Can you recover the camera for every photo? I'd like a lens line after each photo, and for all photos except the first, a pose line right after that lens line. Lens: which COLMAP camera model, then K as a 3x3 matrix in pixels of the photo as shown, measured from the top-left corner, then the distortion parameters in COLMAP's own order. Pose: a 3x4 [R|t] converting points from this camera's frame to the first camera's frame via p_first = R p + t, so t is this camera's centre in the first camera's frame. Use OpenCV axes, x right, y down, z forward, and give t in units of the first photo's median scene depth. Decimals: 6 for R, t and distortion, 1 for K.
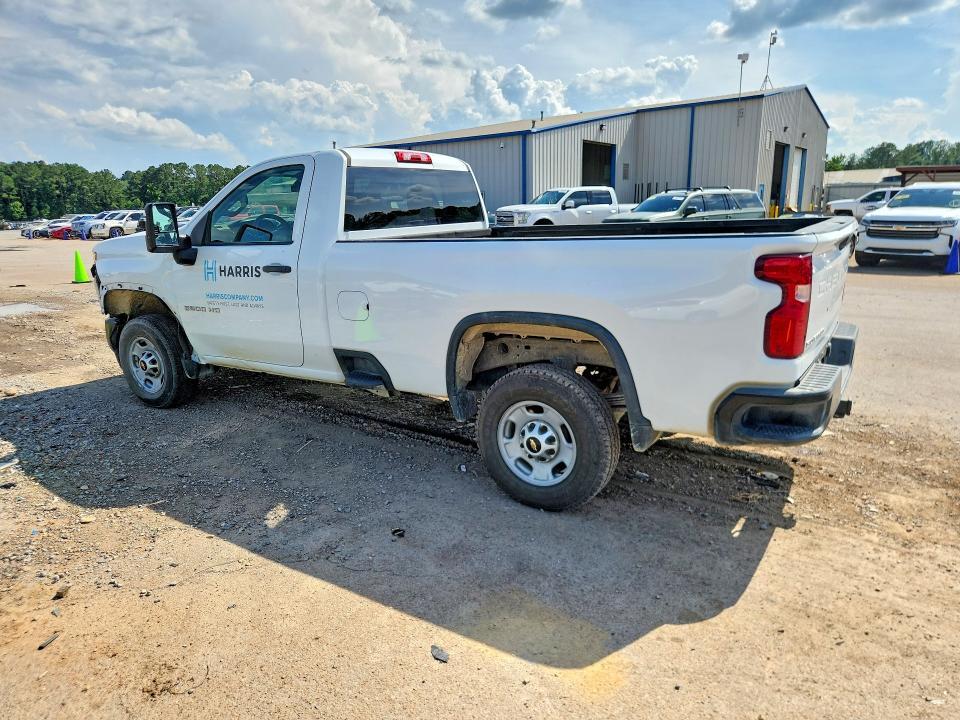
lens RADIAL K [[739.2, 0, 480.0], [0, 739.2, 360.0], [0, 0, 1]] dist [0.012582, 0.004243]
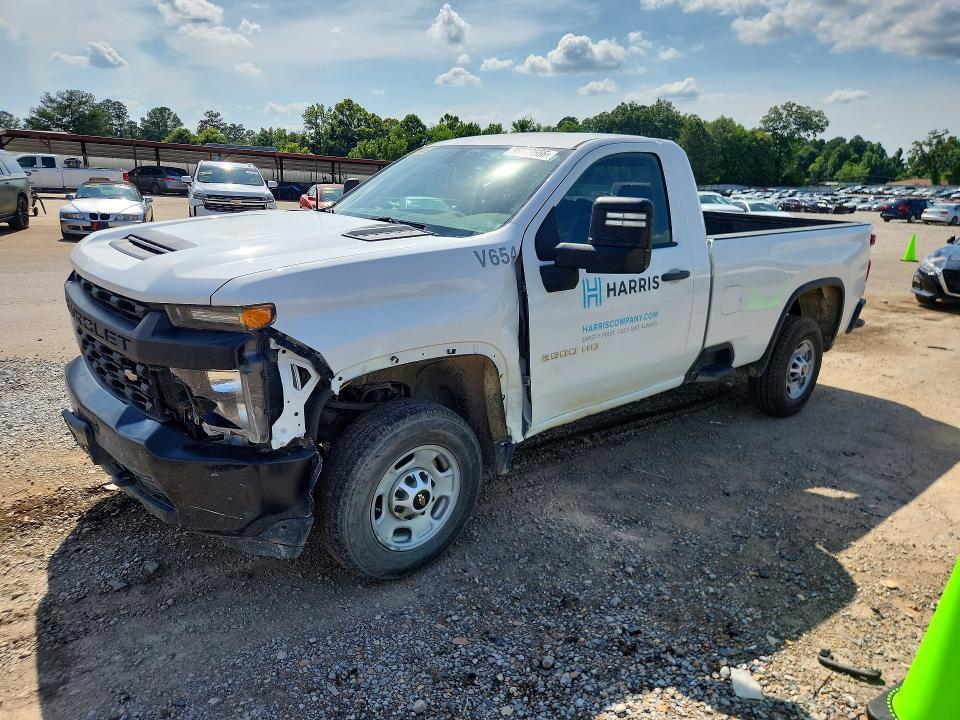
lens RADIAL K [[739.2, 0, 480.0], [0, 739.2, 360.0], [0, 0, 1]] dist [0.012582, 0.004243]
pose [[0.186824, -0.212866, 0.959054, -1.146473], [0.162930, 0.969436, 0.183432, -0.219865], [-0.968788, 0.121989, 0.215797, 1.035561]]
